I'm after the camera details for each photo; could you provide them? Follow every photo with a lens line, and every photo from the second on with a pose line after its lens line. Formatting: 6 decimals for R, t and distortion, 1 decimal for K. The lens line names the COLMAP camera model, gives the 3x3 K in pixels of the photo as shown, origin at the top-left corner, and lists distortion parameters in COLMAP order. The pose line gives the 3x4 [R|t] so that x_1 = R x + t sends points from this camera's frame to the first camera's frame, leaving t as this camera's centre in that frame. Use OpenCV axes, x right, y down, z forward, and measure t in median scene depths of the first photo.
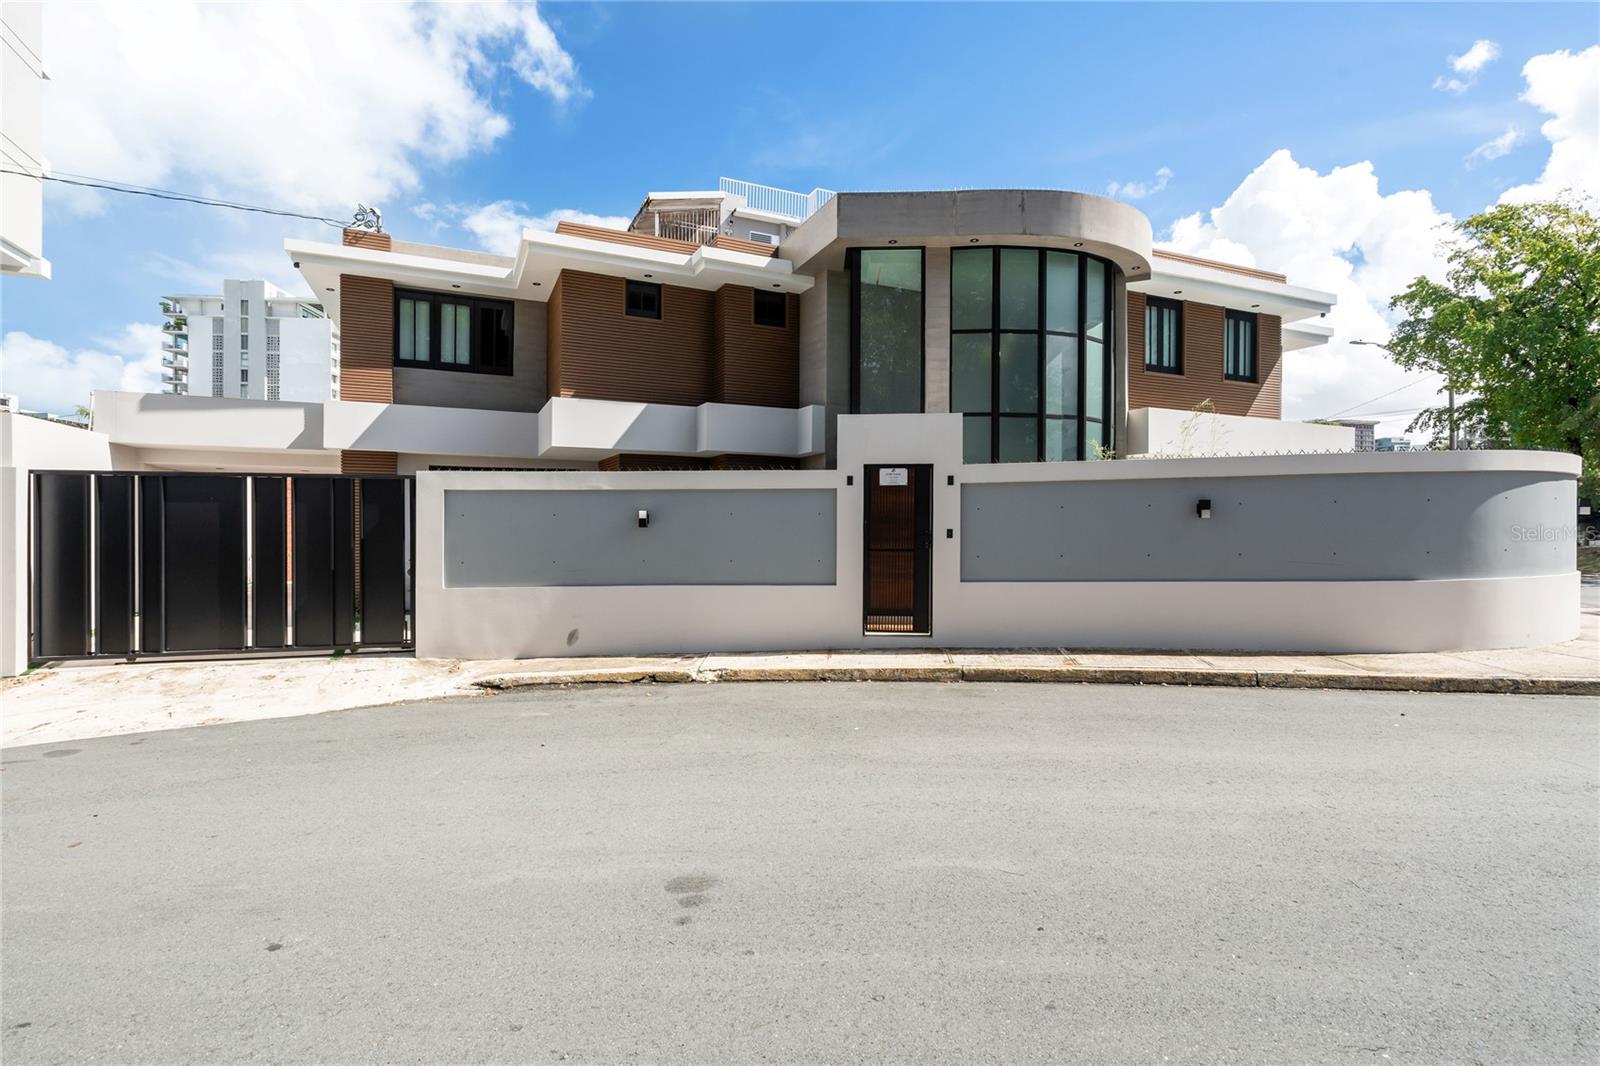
lens RADIAL K [[766.9, 0, 800.0], [0, 766.9, 533.0], [0, 0, 1]] dist [0.001089, -0.000023]
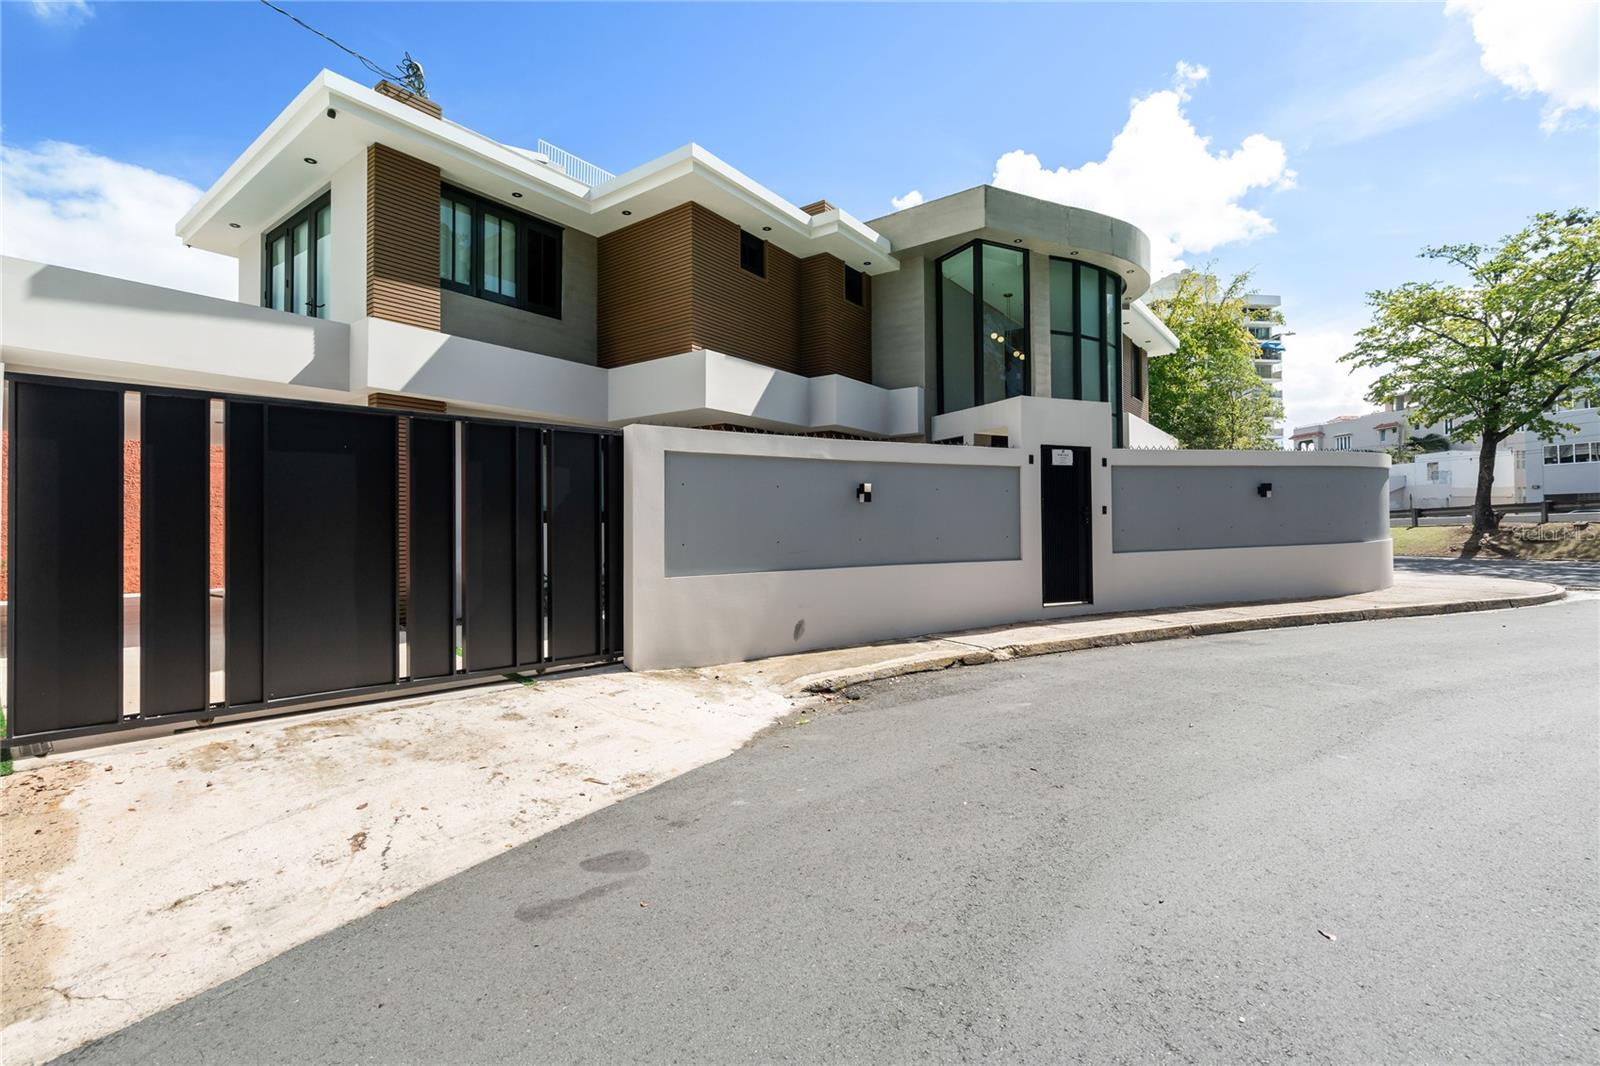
lens RADIAL K [[729.3, 0, 798.4], [0, 729.3, 522.6], [0, 0, 1]] dist [-0.001789, 0.000306]
pose [[0.874745, -0.003997, 0.484567, -0.694177], [0.014507, 0.999734, -0.017943, 0.031065], [-0.484366, 0.022725, 0.874570, 0.287201]]
